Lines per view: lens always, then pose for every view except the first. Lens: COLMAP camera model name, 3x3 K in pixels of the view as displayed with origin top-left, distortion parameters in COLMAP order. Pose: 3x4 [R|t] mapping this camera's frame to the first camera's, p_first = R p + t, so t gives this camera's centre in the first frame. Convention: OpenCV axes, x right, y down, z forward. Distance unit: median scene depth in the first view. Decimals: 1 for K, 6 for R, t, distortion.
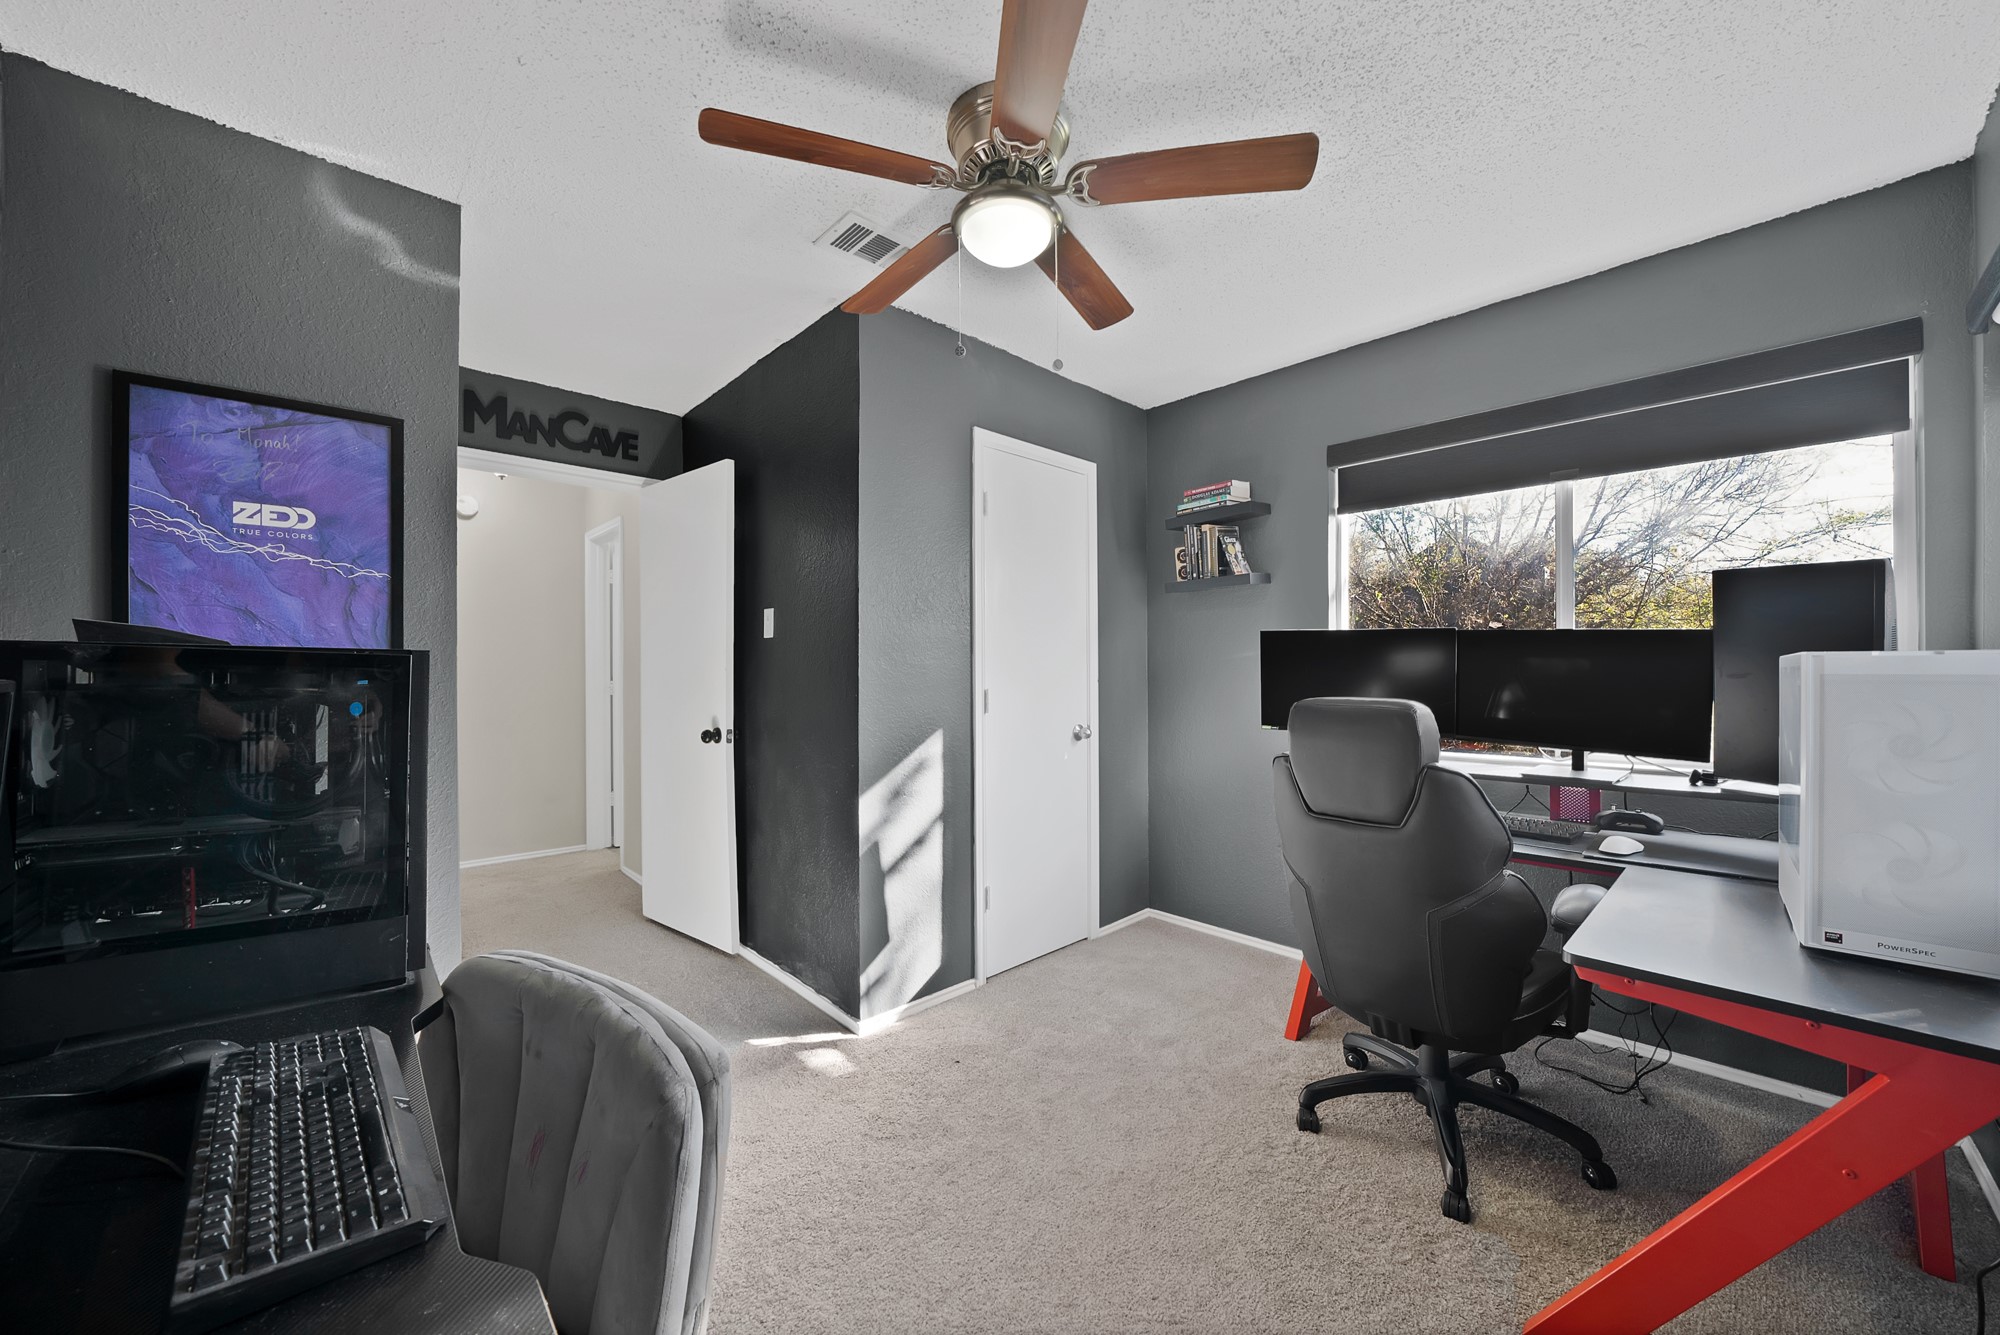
lens RADIAL K [[722.4, 0, 997.7], [0, 722.4, 673.9], [0, 0, 1]] dist [-0.022470, 0.000381]
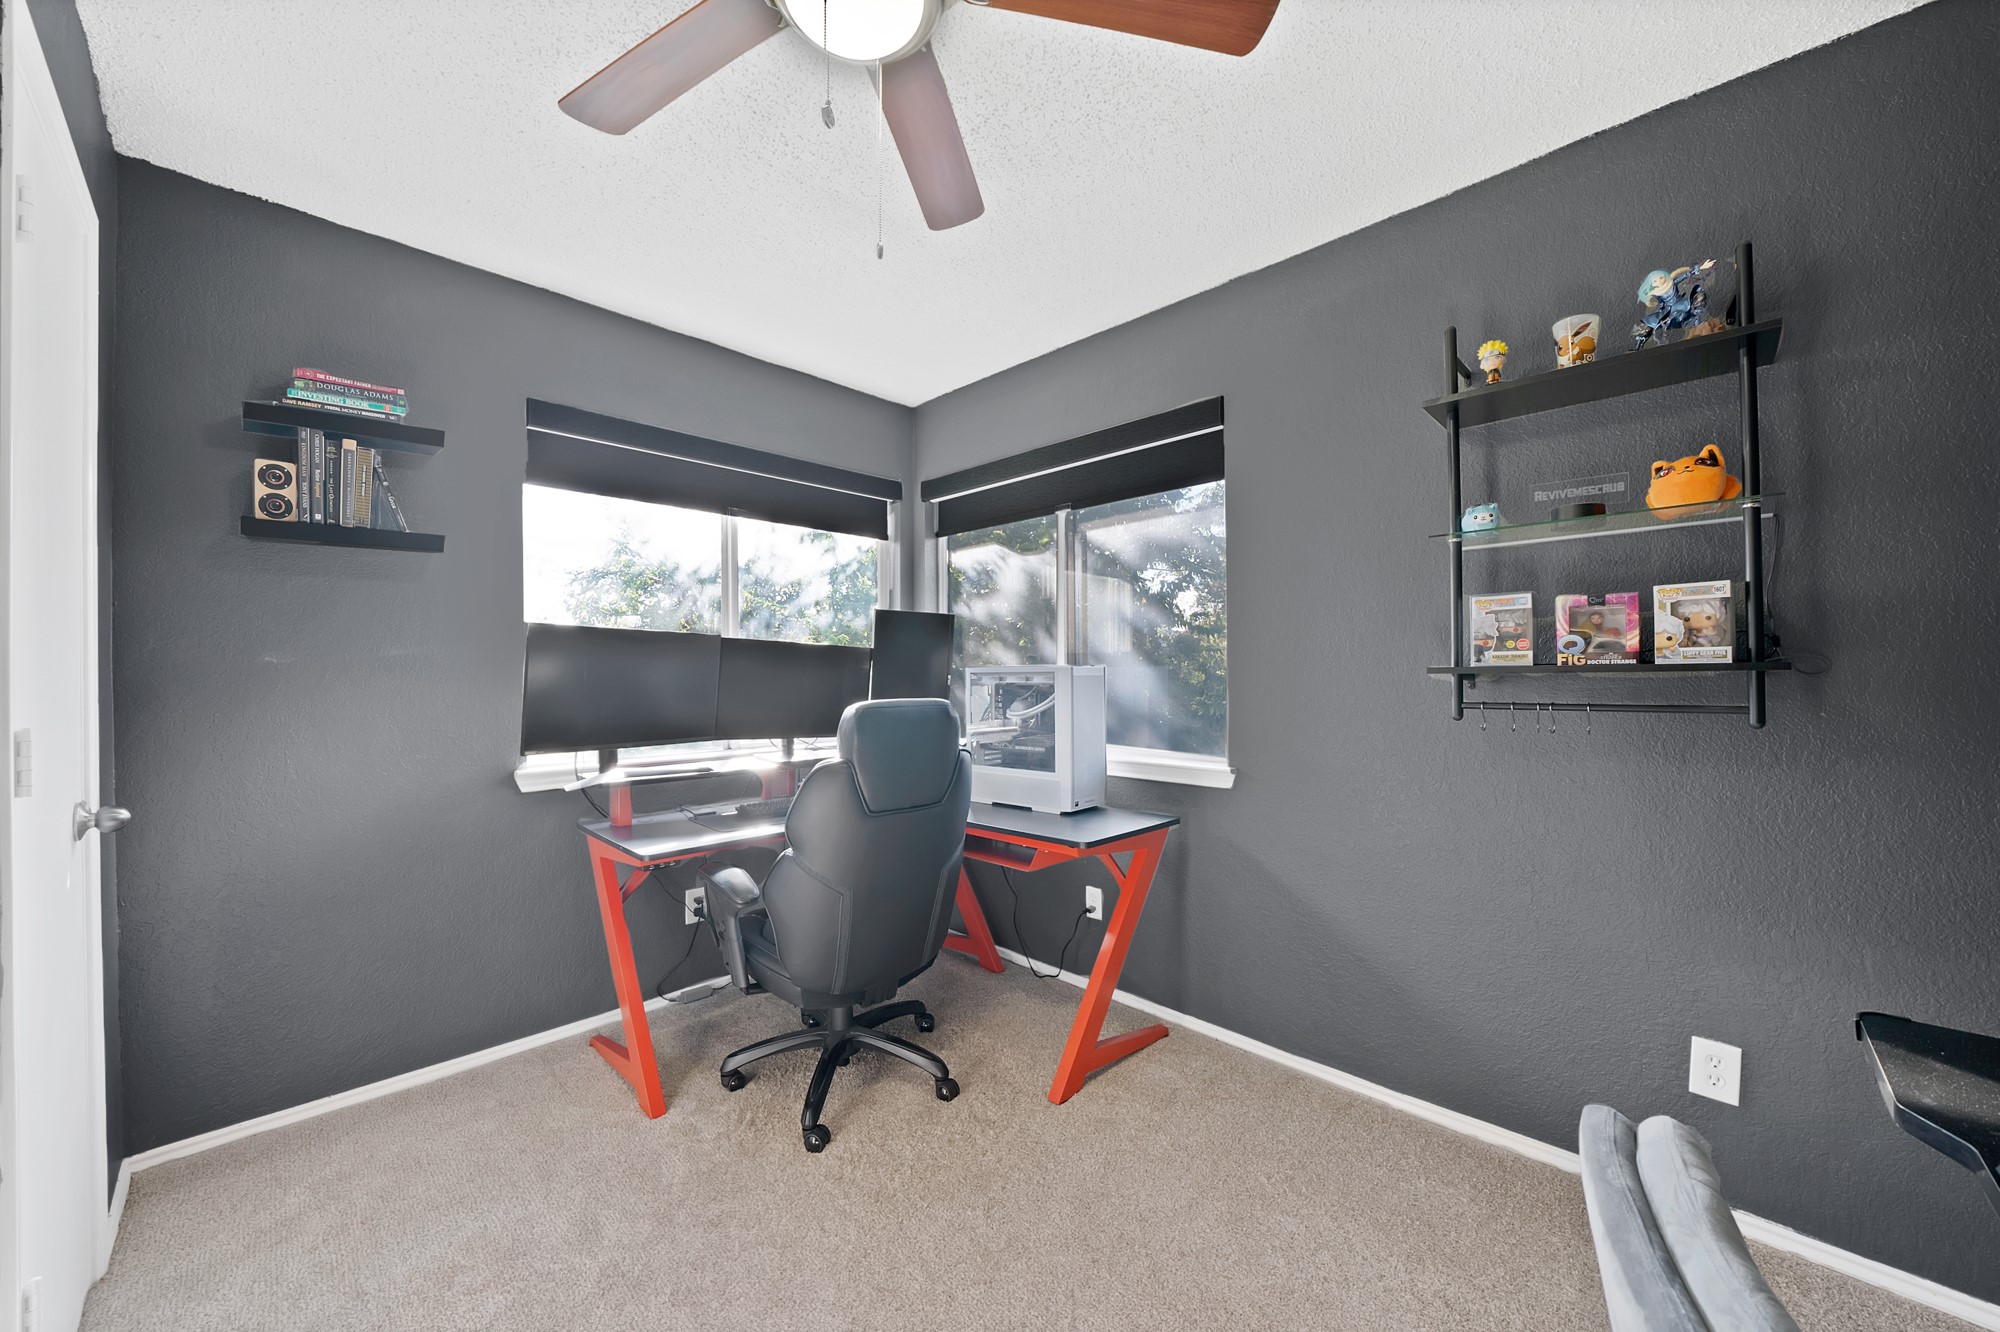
lens RADIAL K [[722.4, 0, 1006.4], [0, 722.4, 660.7], [0, 0, 1]] dist [-0.022470, 0.000381]
pose [[-0.047863, 0.015491, 0.998734, -0.358132], [0.004993, 0.999871, -0.015269, -0.007303], [-0.998841, 0.004256, -0.047934, 0.499089]]
